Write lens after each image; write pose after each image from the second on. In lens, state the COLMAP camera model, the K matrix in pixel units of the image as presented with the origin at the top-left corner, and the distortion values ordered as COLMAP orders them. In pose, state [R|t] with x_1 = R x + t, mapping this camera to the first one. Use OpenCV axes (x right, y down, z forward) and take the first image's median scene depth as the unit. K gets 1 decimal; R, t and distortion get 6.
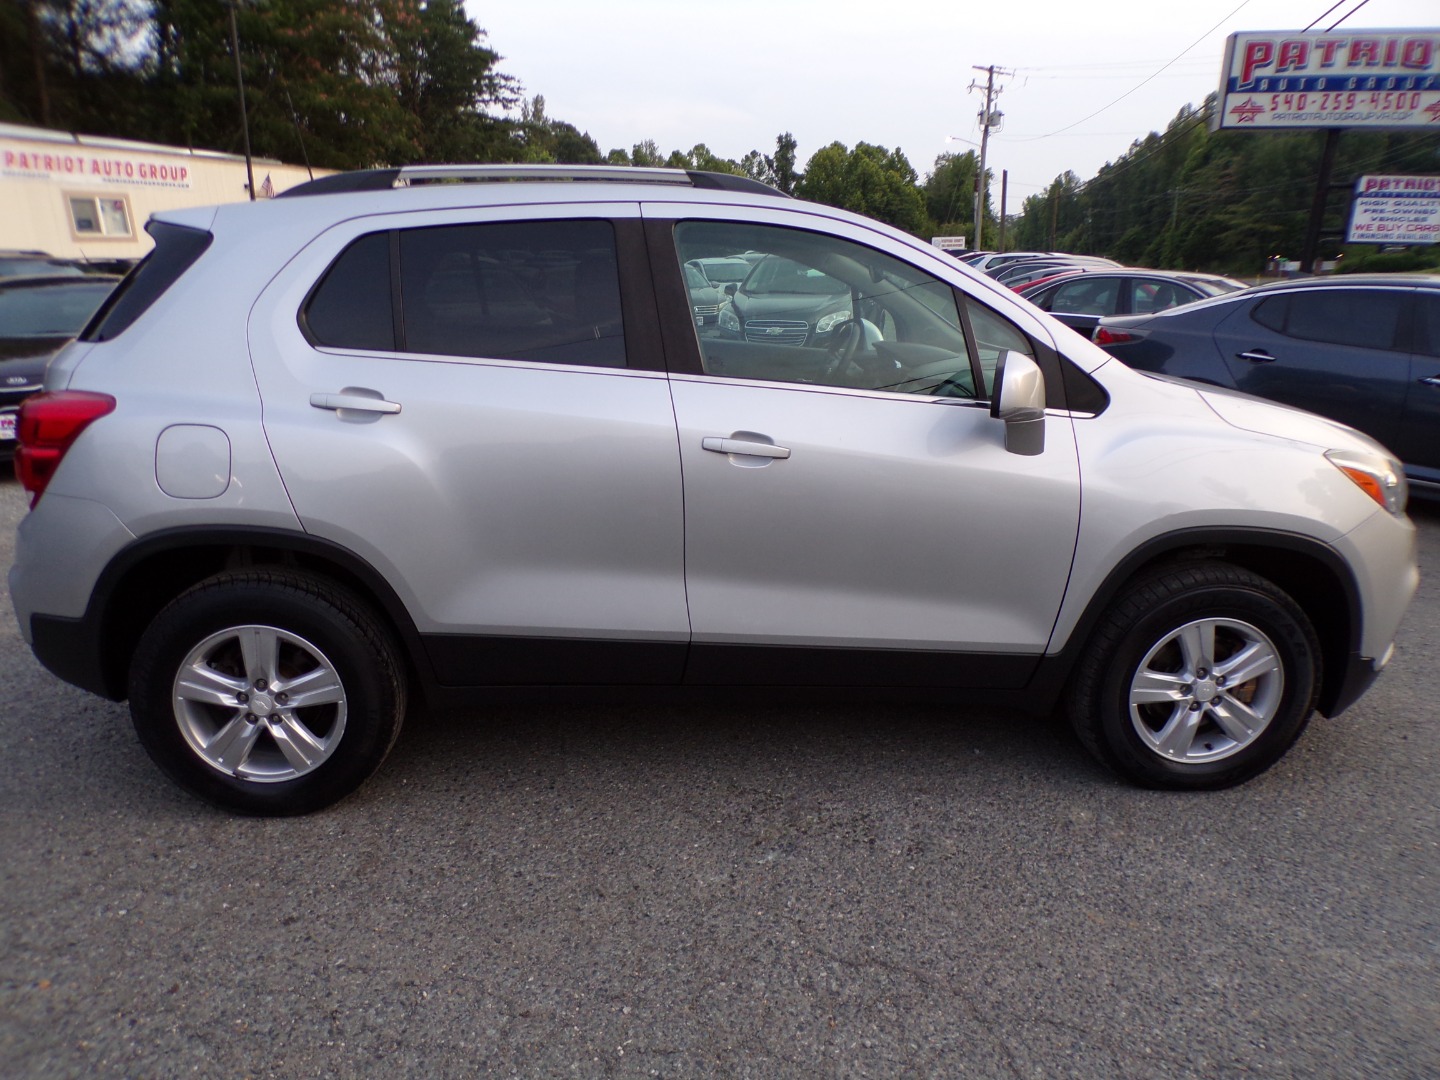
lens RADIAL K [[973.9, 0, 711.7], [0, 973.9, 545.6], [0, 0, 1]] dist [-0.001017, -0.000775]
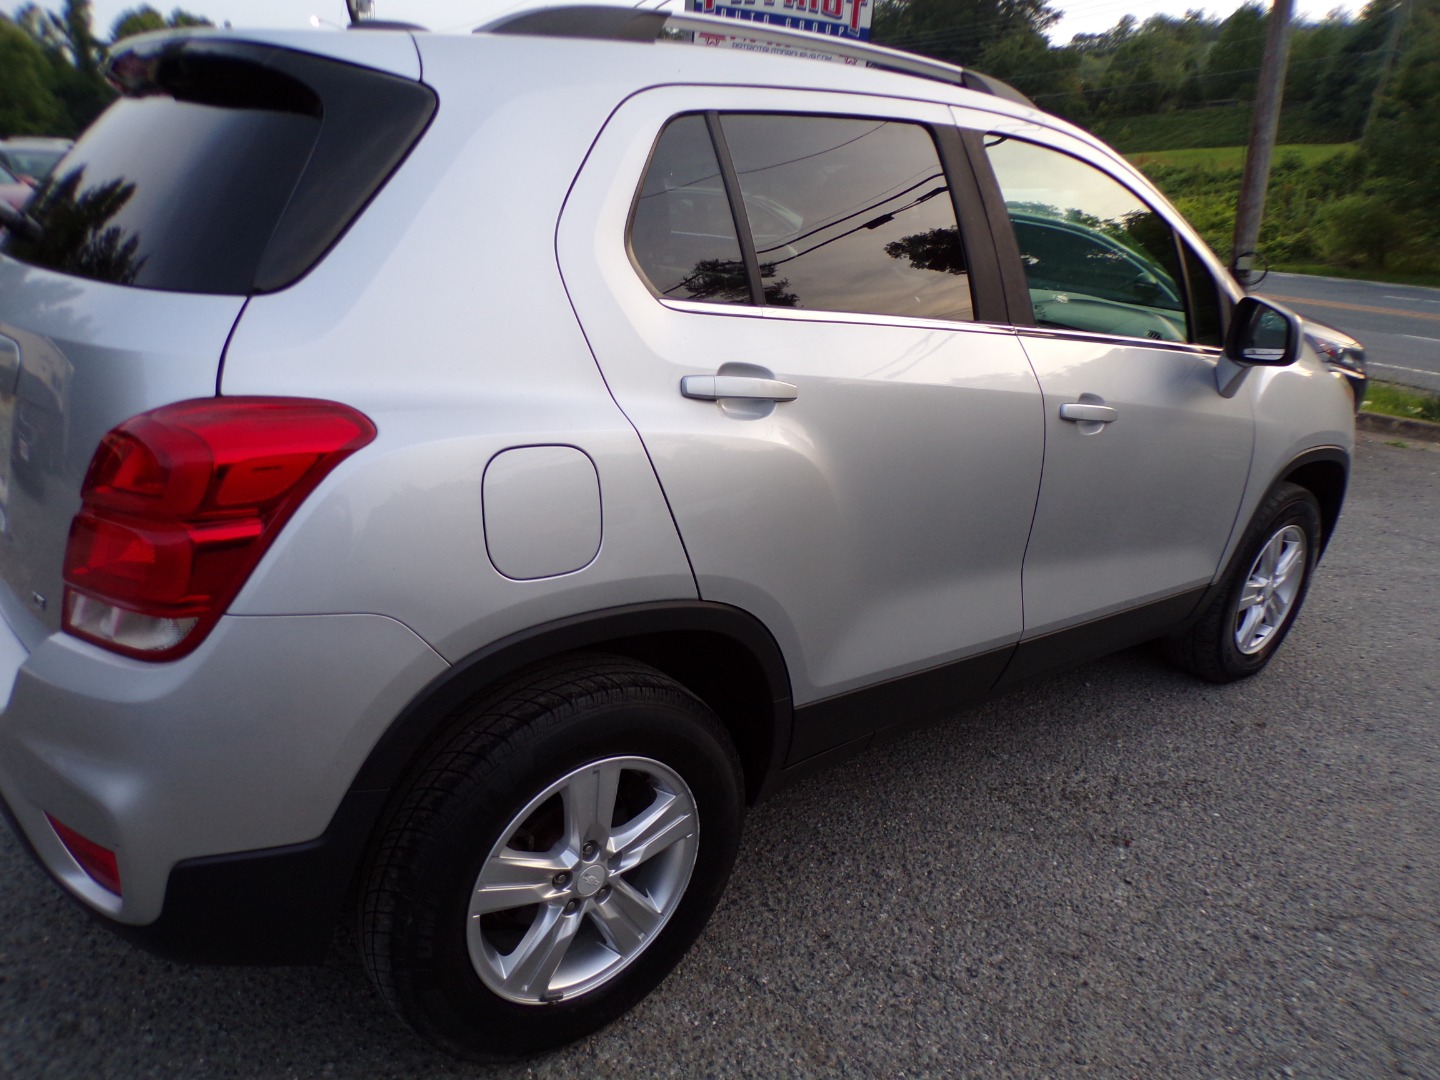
lens RADIAL K [[973.9, 0, 725.1], [0, 973.9, 564.1], [0, 0, 1]] dist [-0.001017, -0.000775]
pose [[0.826939, -0.157906, 0.539664, -0.684992], [0.100677, 0.985829, 0.134184, -0.110649], [-0.553205, -0.056630, 0.831118, 0.435251]]
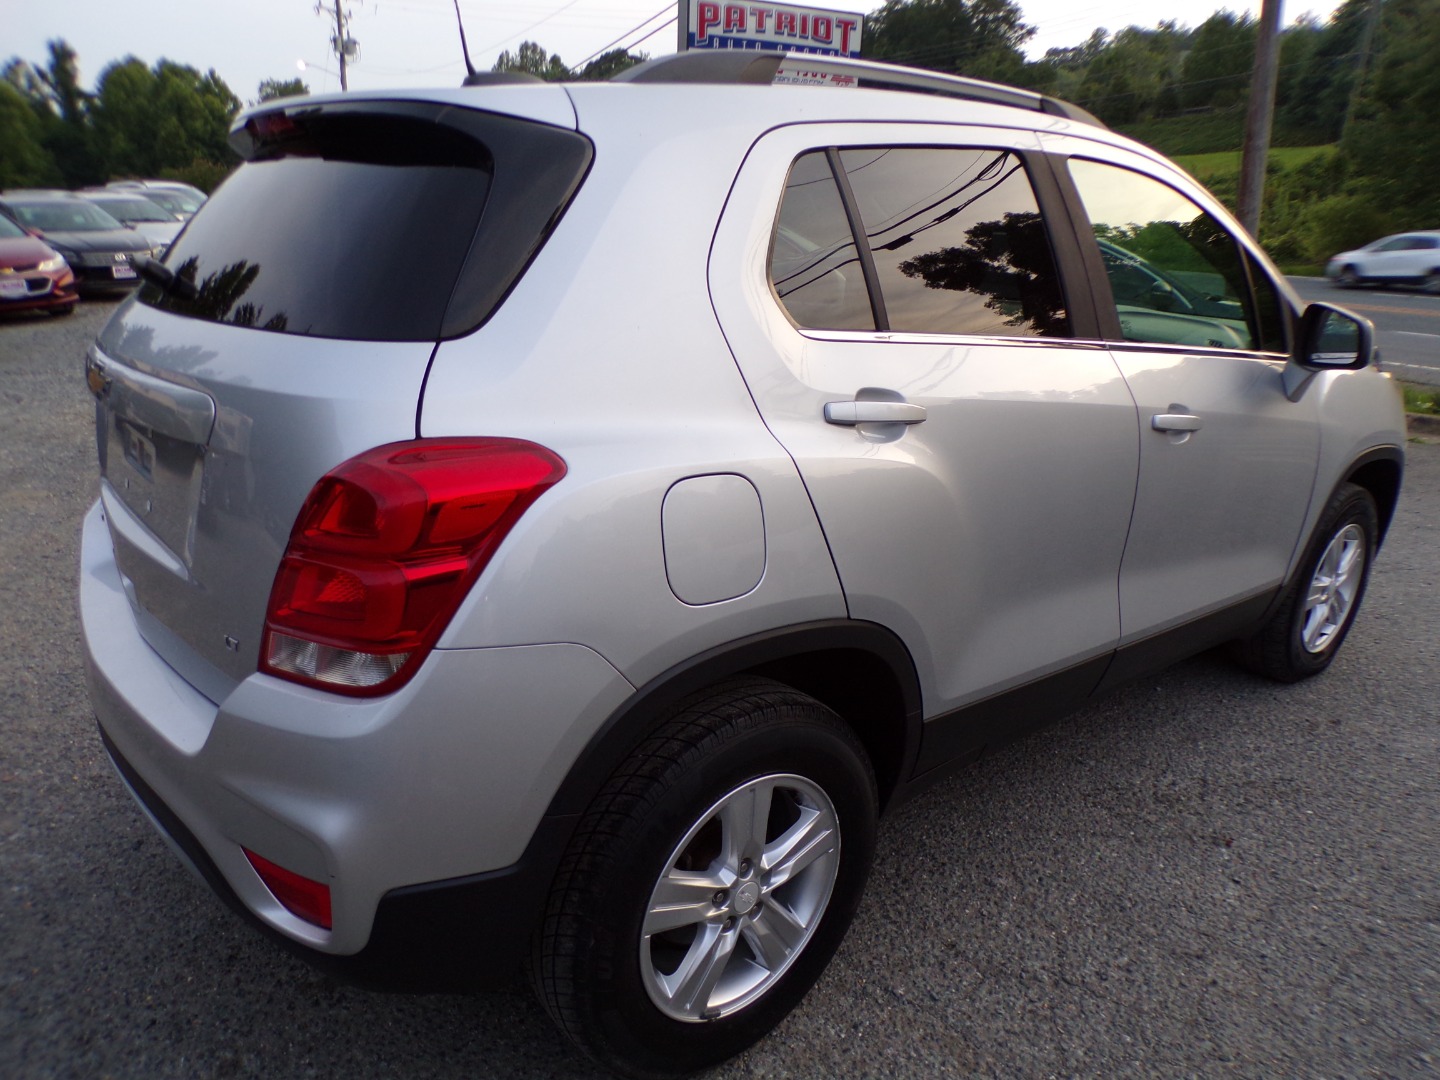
lens RADIAL K [[973.9, 0, 725.2], [0, 973.9, 564.7], [0, 0, 1]] dist [-0.001017, -0.000775]
pose [[0.819615, -0.178587, 0.544369, -0.769526], [0.139161, 0.983777, 0.113217, -0.123884], [-0.555757, -0.017039, 0.831170, 0.471227]]
